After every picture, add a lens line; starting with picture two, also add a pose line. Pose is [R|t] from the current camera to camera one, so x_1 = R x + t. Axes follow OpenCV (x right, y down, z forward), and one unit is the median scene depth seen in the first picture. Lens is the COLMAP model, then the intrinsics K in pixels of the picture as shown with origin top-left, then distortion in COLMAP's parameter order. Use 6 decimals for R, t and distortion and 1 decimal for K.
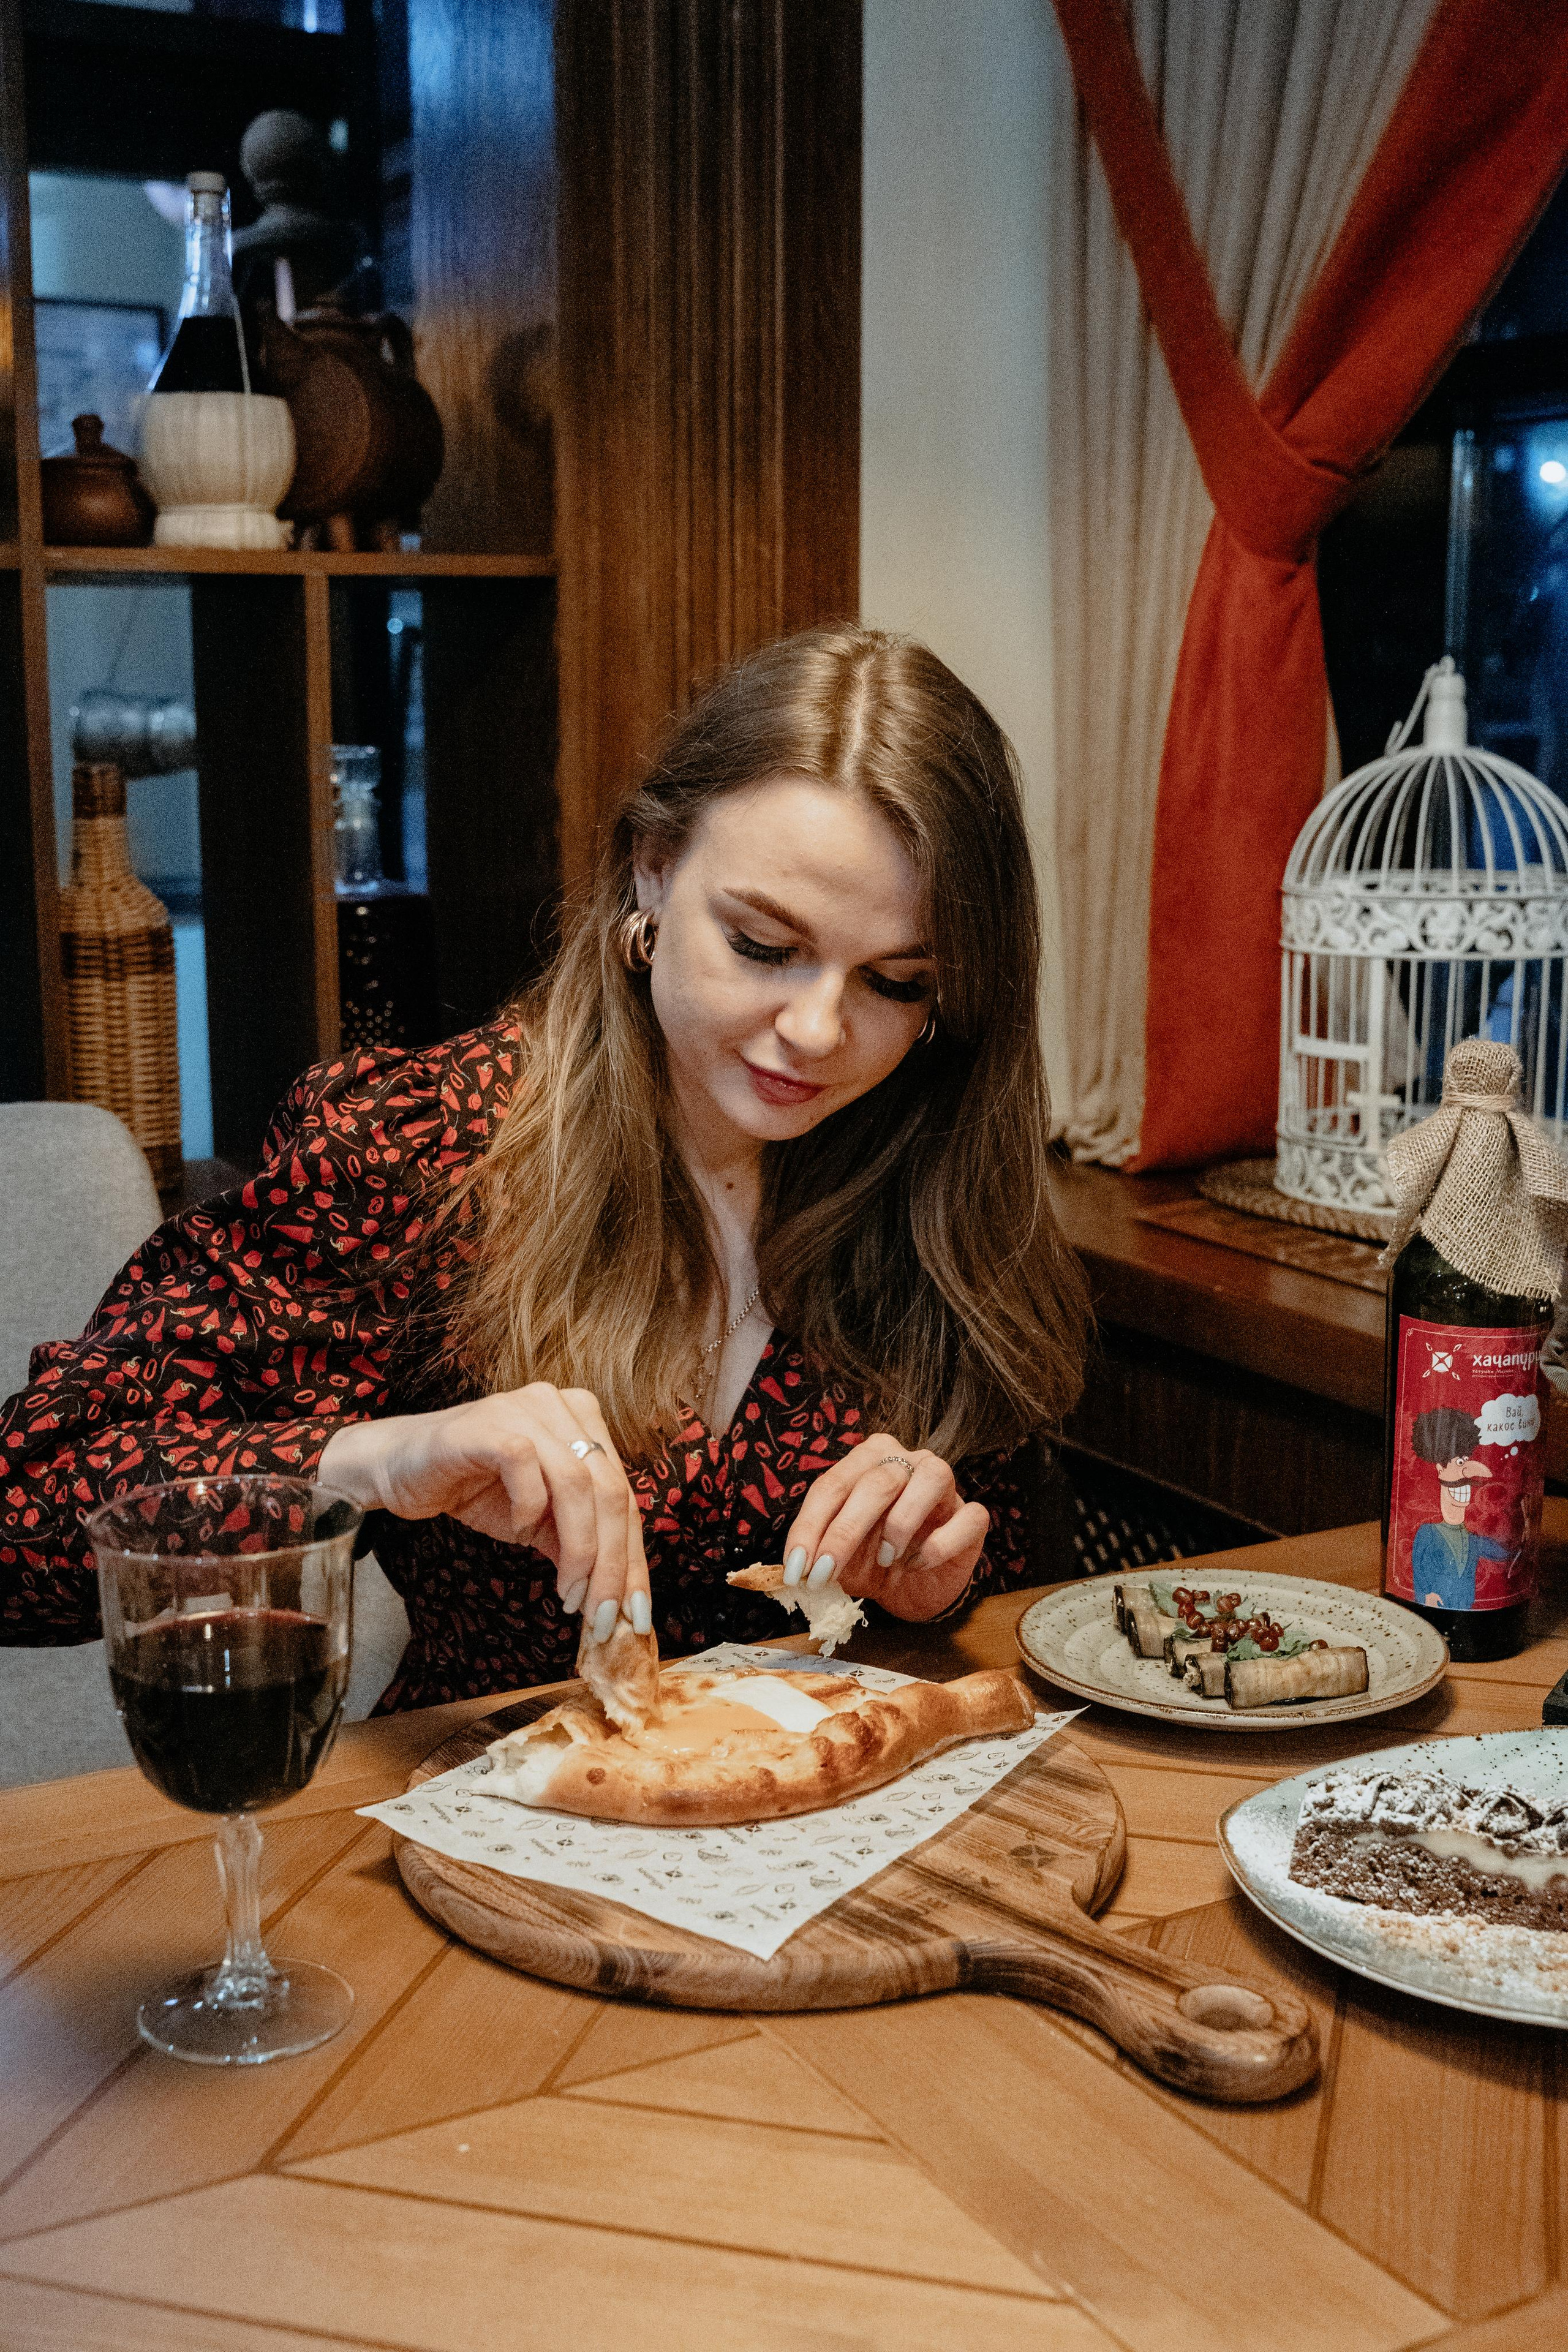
lens RADIAL K [[2604.5, 0, 784.0], [0, 2604.5, 1176.0], [0, 0, 1]] dist [-0.069325, 0.011431]
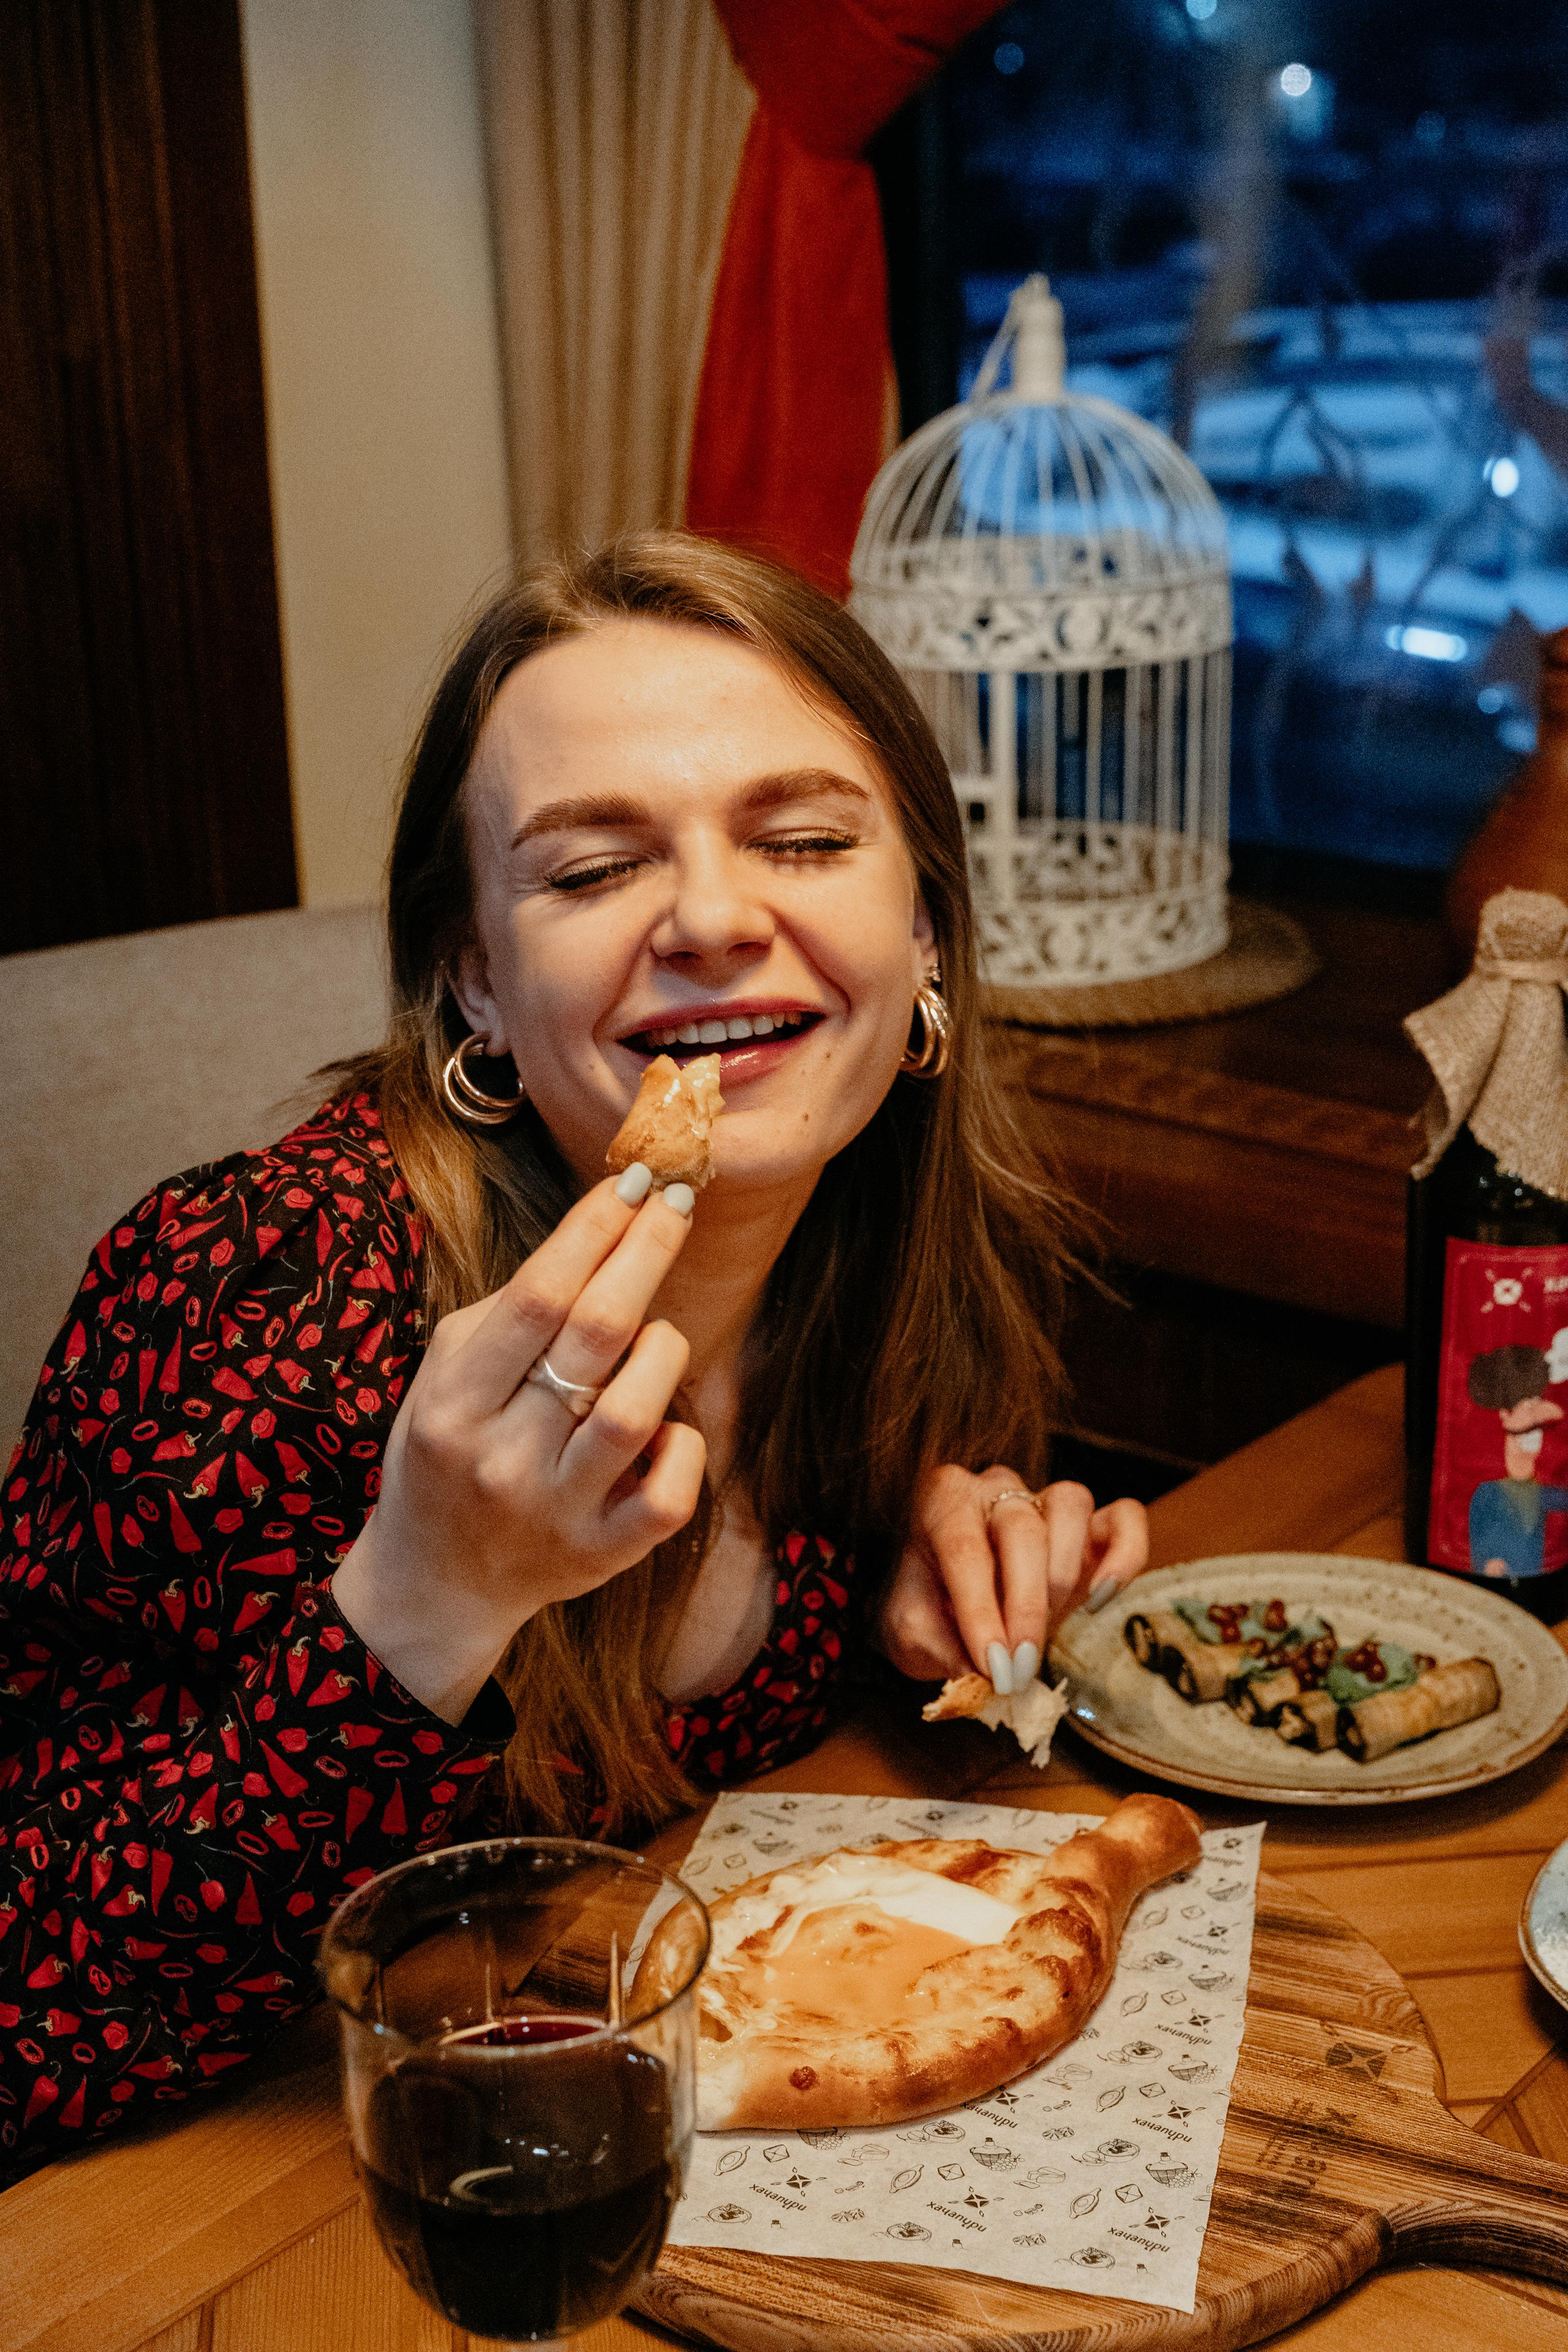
lens RADIAL K [[3172.9, 0, 784.0], [0, 3172.9, 1176.0], [0, 0, 1]] dist [-0.059877, -0.028443]
pose [[0.934939, -0.135122, 0.328072, -0.191983], [0.088776, 0.984321, 0.152416, -0.092860], [-0.343523, -0.113374, 0.932276, 0.101455]]
